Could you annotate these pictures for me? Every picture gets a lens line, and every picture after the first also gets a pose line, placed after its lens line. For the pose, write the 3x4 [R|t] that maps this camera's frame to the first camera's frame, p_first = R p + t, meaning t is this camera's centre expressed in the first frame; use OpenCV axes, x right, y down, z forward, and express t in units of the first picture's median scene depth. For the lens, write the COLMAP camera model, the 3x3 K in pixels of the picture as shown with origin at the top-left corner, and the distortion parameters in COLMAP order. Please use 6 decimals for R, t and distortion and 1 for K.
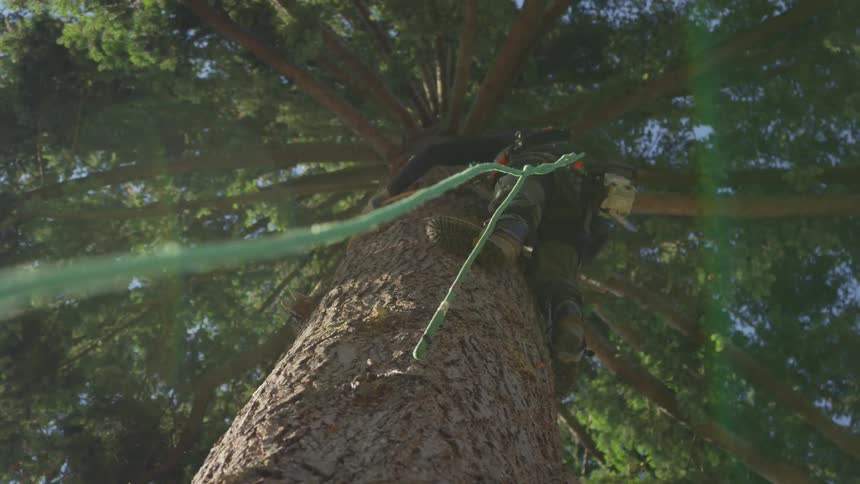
lens RADIAL K [[2898.7, 0, 430.0], [0, 2898.7, 242.0], [0, 0, 1]] dist [0.885330, -0.211108]
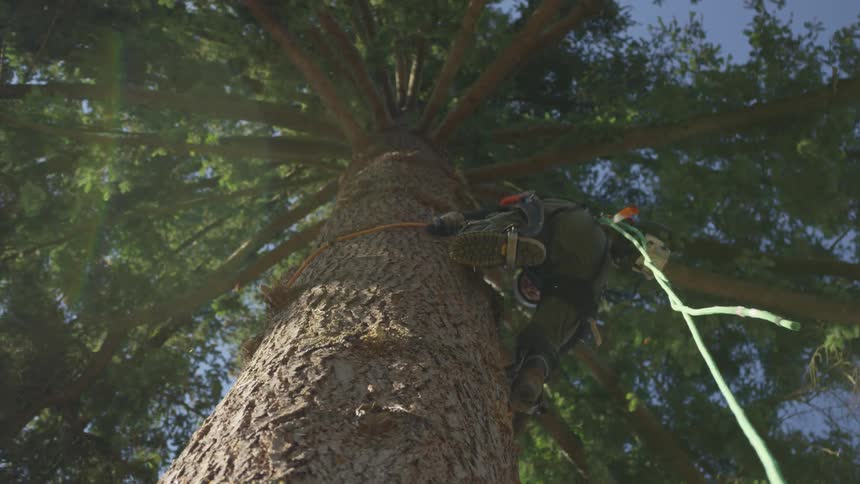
lens RADIAL K [[2898.7, 0, 430.0], [0, 2898.7, 242.0], [0, 0, 1]] dist [0.885330, -0.211108]
pose [[0.965317, 0.232443, 0.118886, -0.126469], [-0.237491, 0.970926, 0.030023, -0.040688], [-0.108451, -0.057216, 0.992454, 0.010112]]
